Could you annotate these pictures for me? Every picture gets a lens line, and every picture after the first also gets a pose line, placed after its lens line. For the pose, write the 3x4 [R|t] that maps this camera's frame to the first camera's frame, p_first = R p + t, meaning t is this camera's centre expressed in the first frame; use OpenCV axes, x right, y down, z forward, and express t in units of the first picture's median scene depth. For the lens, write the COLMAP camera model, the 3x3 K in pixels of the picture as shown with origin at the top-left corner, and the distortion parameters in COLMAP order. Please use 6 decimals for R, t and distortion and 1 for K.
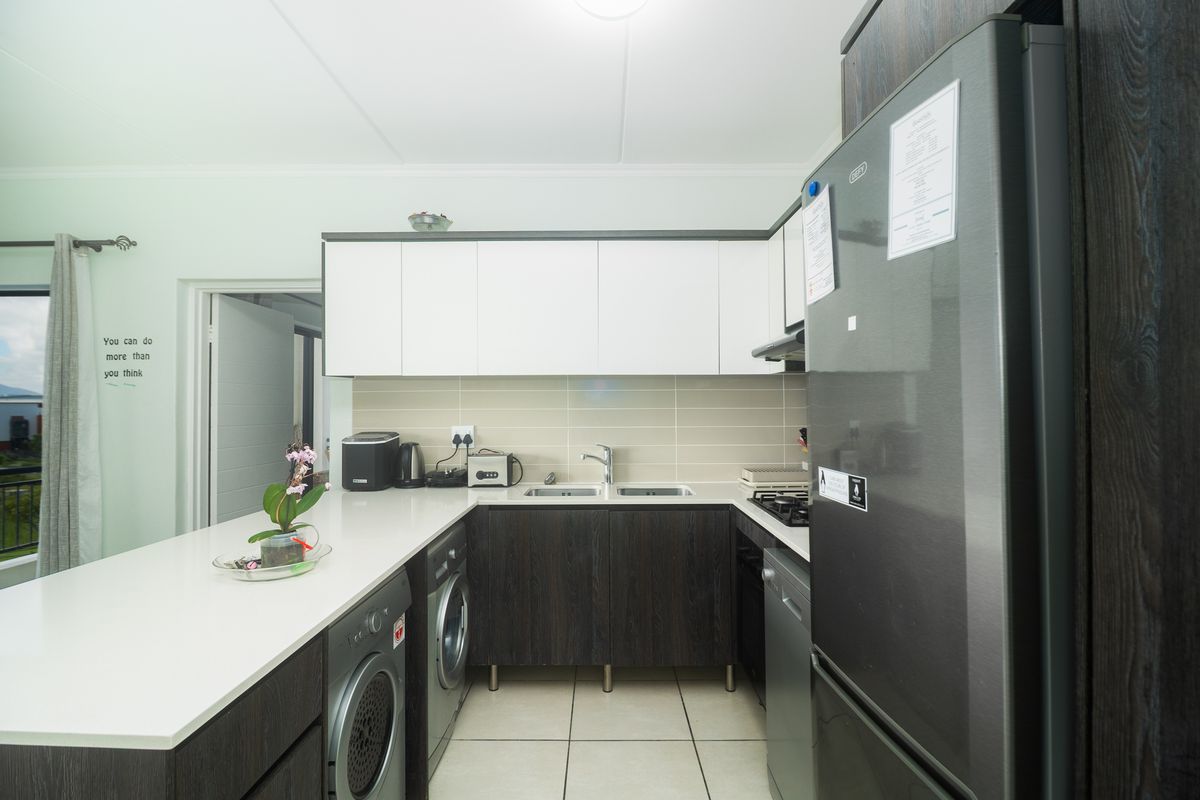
lens RADIAL K [[564.7, 0, 600.0], [0, 564.7, 400.0], [0, 0, 1]] dist [-0.004178, -0.001015]
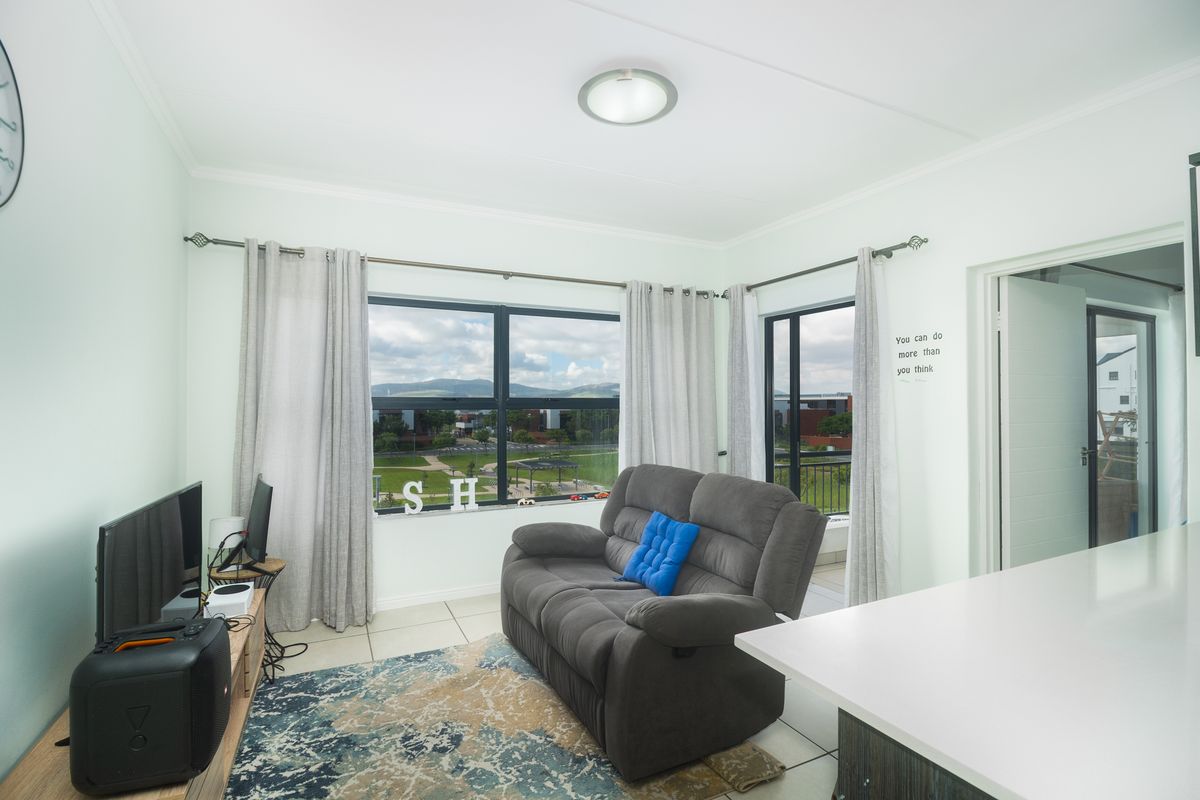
lens RADIAL K [[564.7, 0, 600.0], [0, 564.7, 400.0], [0, 0, 1]] dist [-0.004178, -0.001015]
pose [[0.460151, -0.007854, -0.887806, -0.202113], [0.015515, 0.999879, -0.000804, 0.000075], [0.887705, -0.013404, 0.460217, 0.011681]]
